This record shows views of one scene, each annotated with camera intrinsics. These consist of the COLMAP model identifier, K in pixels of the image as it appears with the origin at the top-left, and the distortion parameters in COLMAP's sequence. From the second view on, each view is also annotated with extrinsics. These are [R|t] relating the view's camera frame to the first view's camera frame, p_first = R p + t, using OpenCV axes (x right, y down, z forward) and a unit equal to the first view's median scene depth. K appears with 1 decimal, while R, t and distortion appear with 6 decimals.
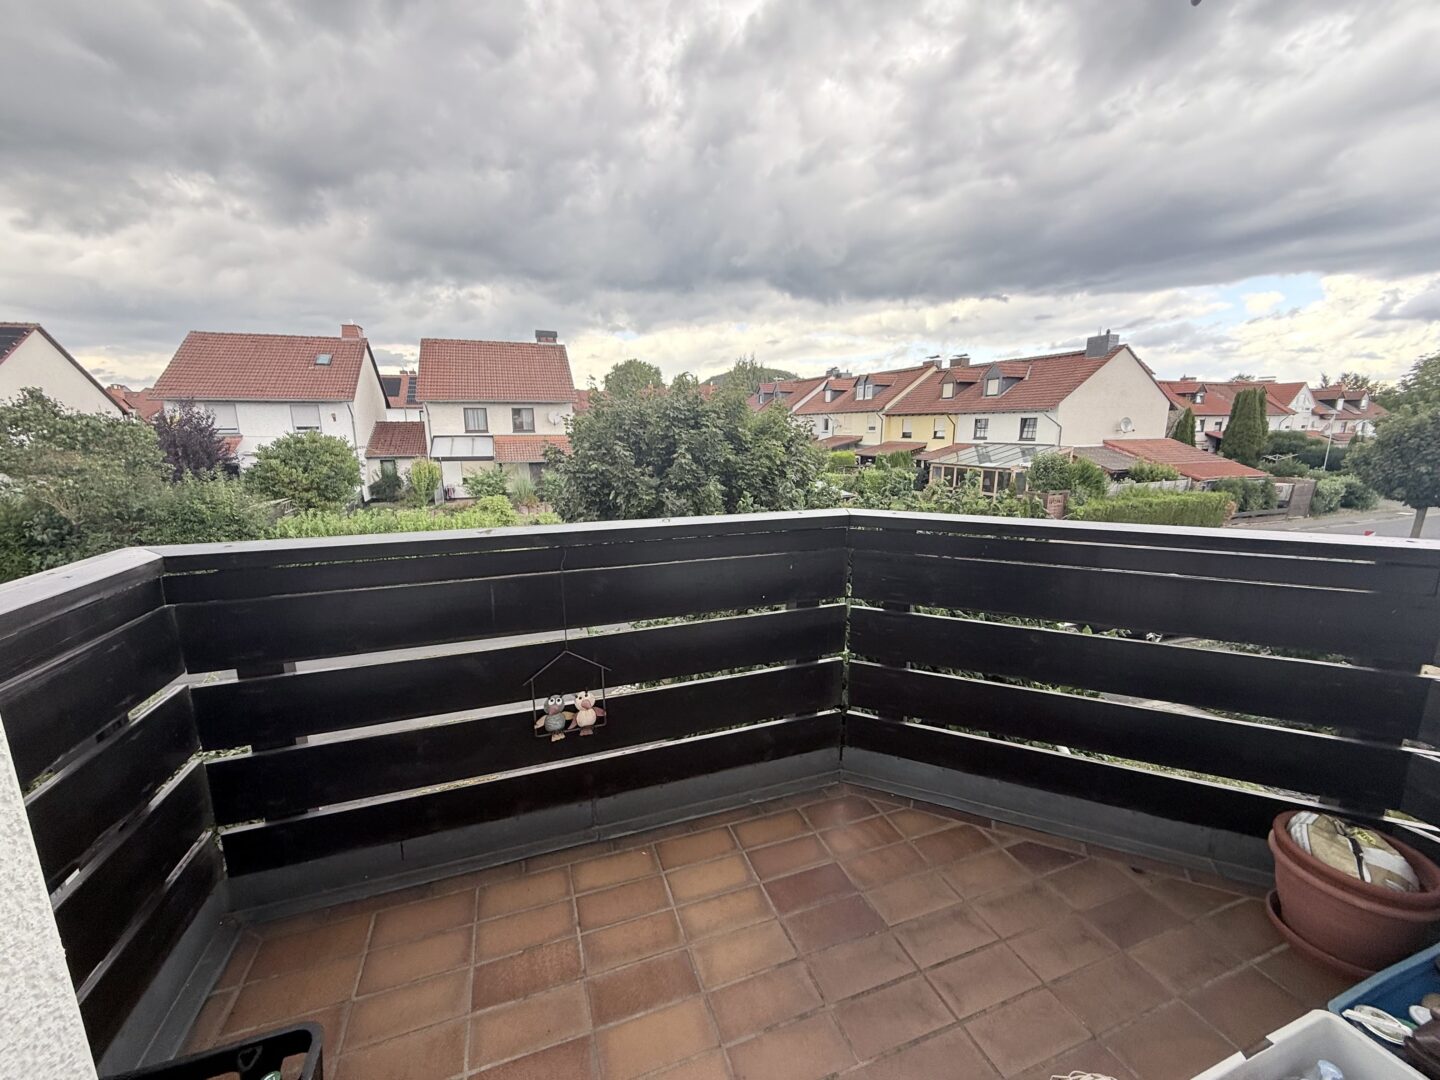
lens RADIAL K [[595.7, 0, 720.0], [0, 595.7, 540.0], [0, 0, 1]] dist [0.001480, 0.000430]
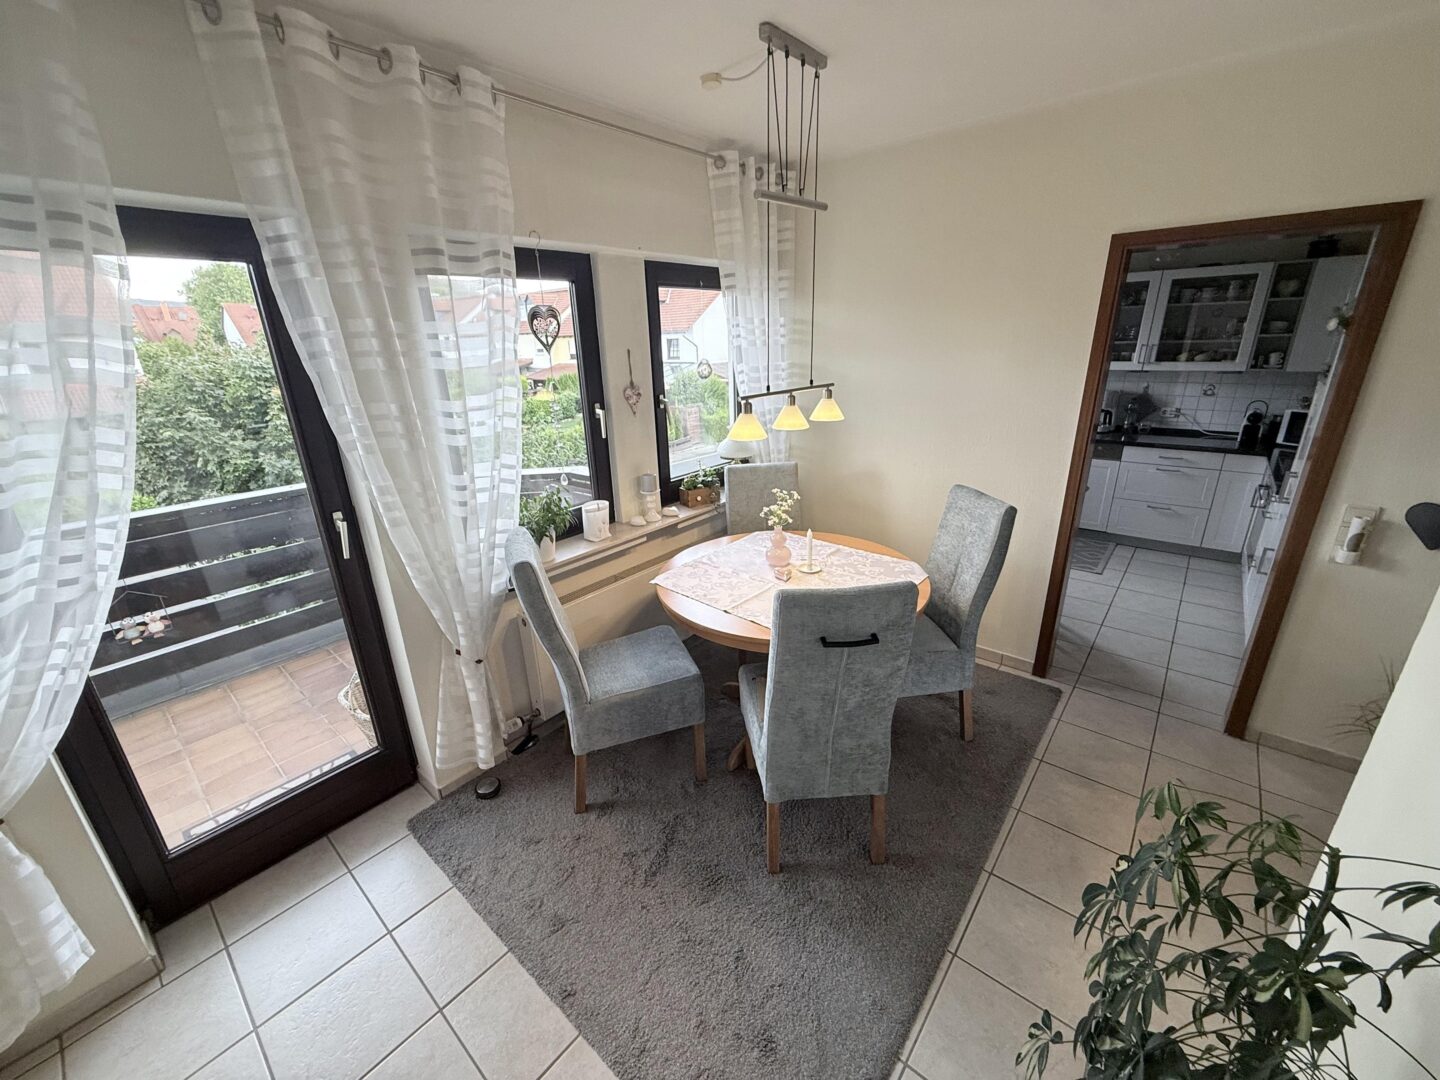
lens RADIAL K [[595.7, 0, 720.0], [0, 595.7, 540.0], [0, 0, 1]] dist [0.001480, 0.000430]
pose [[0.871809, -0.185338, 0.453430, 0.094580], [0.125231, 0.979227, 0.159474, -0.002611], [-0.473568, -0.082247, 0.876909, -0.257493]]
